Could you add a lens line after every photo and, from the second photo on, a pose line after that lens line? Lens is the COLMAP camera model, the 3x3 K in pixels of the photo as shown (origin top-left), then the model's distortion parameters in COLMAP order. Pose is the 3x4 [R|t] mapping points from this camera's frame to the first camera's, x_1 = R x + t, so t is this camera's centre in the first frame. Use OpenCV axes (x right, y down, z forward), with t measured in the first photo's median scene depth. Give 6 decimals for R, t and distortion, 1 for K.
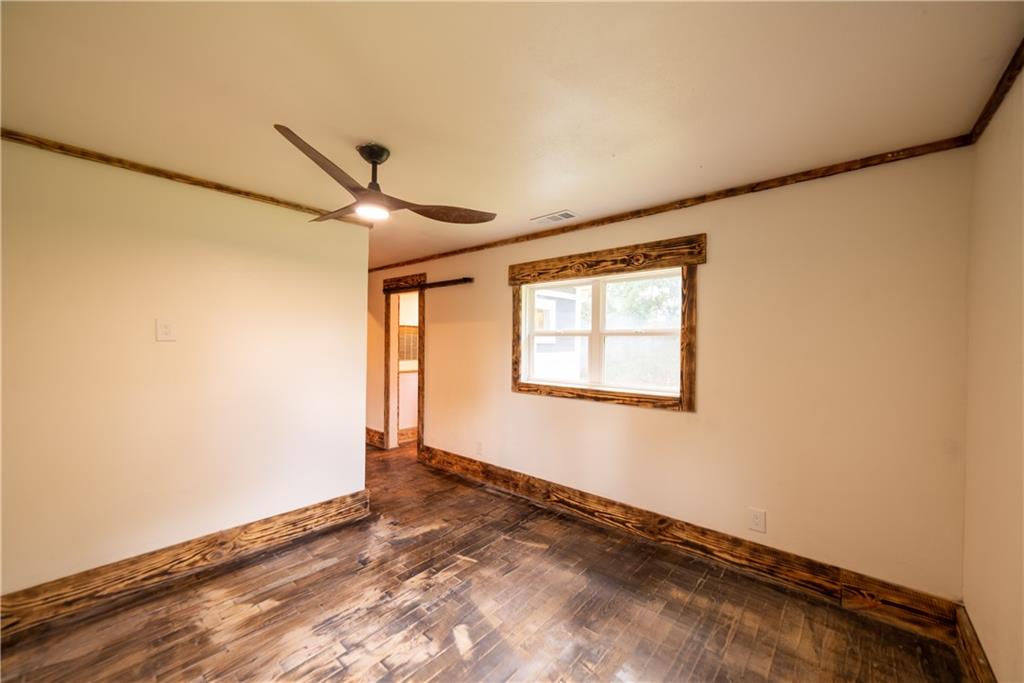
lens RADIAL K [[394.2, 0, 516.7], [0, 394.2, 338.5], [0, 0, 1]] dist [-0.001892, 0.000616]
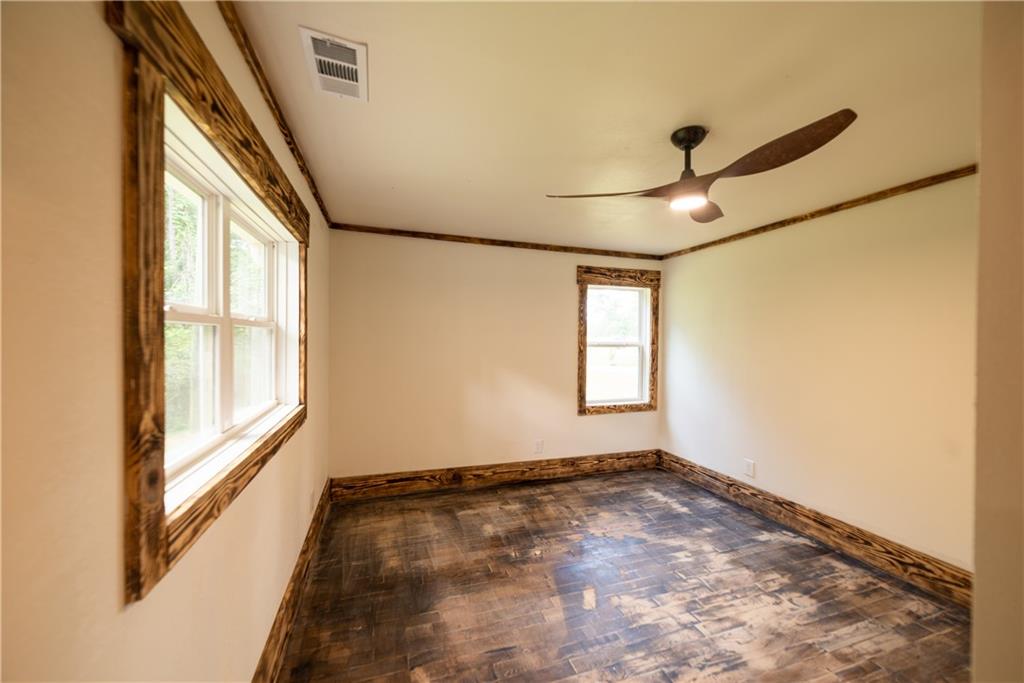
lens RADIAL K [[394.2, 0, 513.0], [0, 394.2, 342.7], [0, 0, 1]] dist [-0.001892, 0.000616]
pose [[-0.858799, -0.026721, 0.511616, -0.400122], [-0.022658, 0.999643, 0.014175, 0.000736], [-0.511812, 0.000582, -0.859097, 1.635165]]
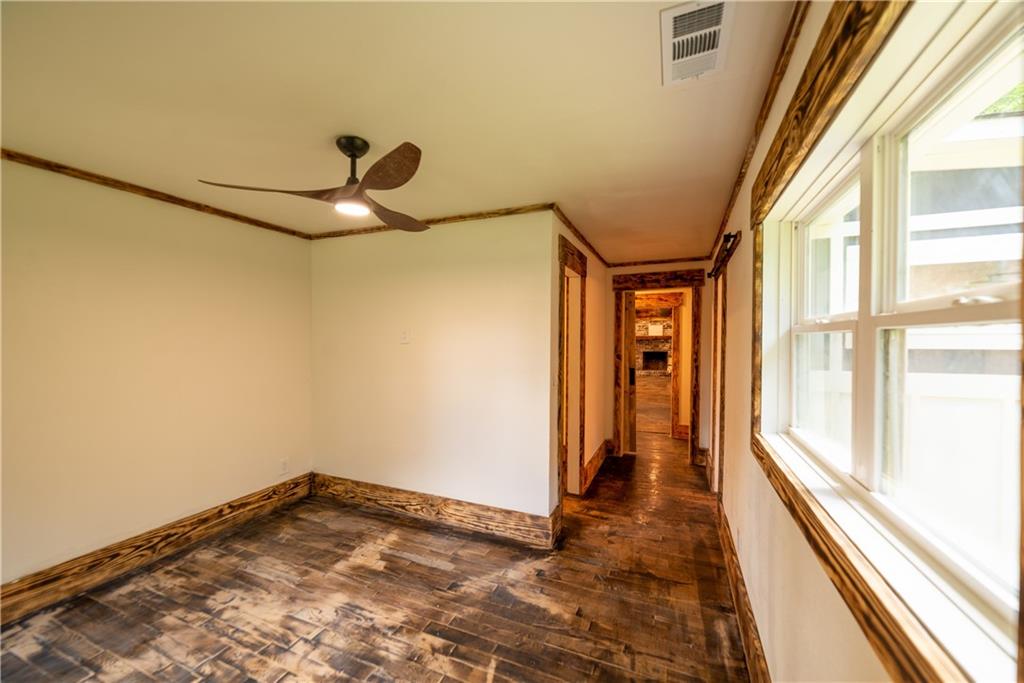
lens RADIAL K [[394.2, 0, 510.3], [0, 394.2, 341.1], [0, 0, 1]] dist [-0.001892, 0.000616]
pose [[0.304922, -0.006433, -0.952356, 0.541184], [0.004560, 0.999976, -0.005295, 0.007001], [0.952366, -0.002728, 0.304944, 0.881959]]
